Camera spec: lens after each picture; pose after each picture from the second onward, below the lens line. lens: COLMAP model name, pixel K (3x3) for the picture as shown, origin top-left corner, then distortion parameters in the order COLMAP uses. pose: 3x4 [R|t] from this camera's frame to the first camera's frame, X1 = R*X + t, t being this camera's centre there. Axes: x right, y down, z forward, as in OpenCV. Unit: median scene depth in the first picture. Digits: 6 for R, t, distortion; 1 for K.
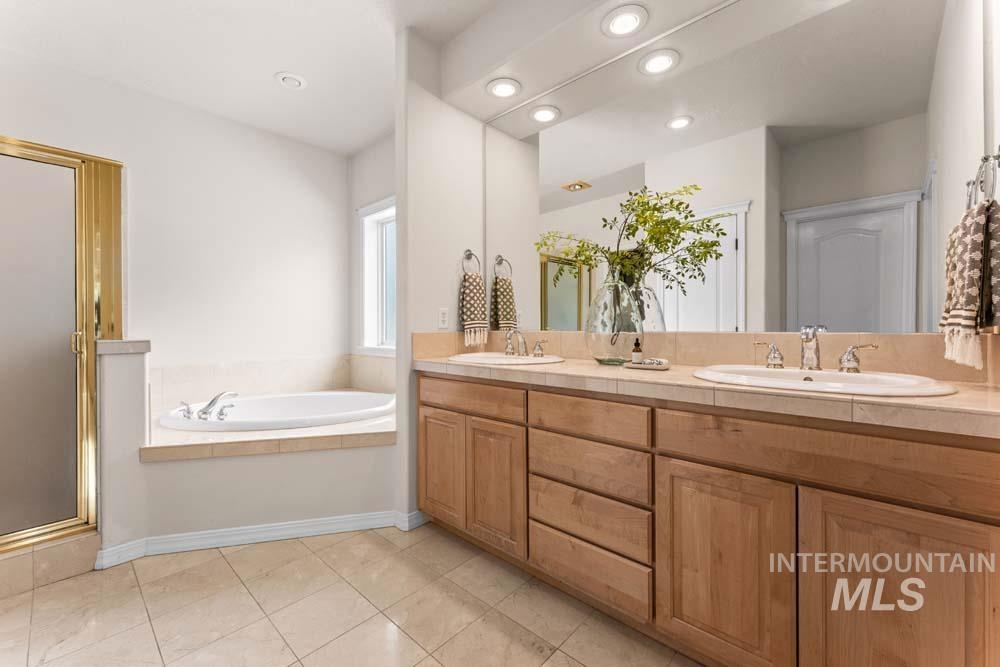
lens RADIAL K [[401.8, 0, 499.8], [0, 401.8, 324.8], [0, 0, 1]] dist [-0.000933, 0.000116]
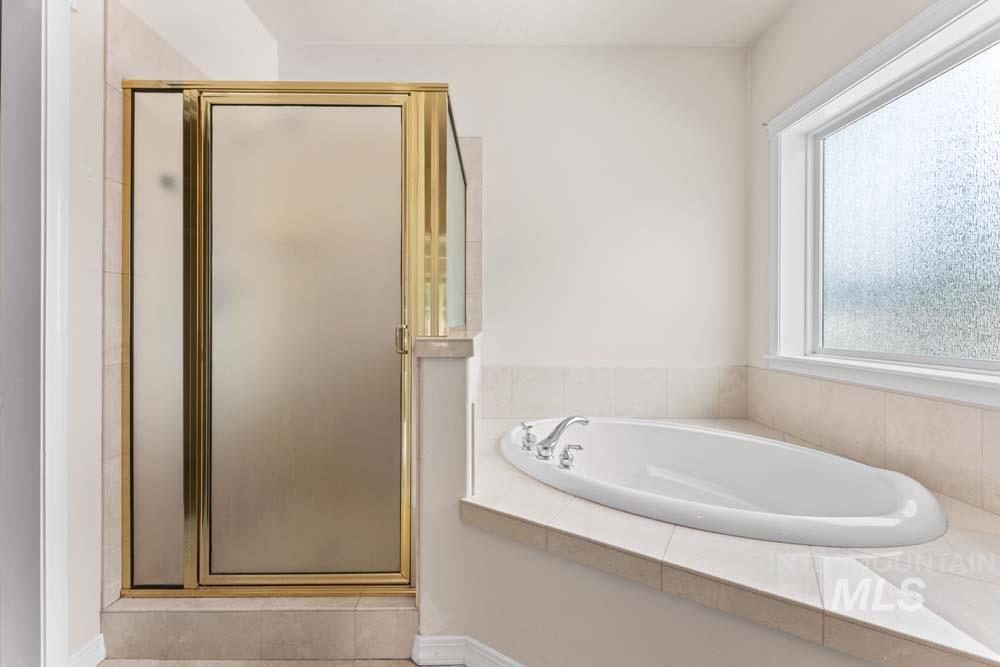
lens RADIAL K [[401.8, 0, 504.0], [0, 401.8, 317.7], [0, 0, 1]] dist [-0.000933, 0.000116]
pose [[0.694913, 0.006407, -0.719065, -0.305953], [-0.007507, 0.999970, 0.001655, 0.002228], [0.719054, 0.004248, 0.694941, 0.487908]]
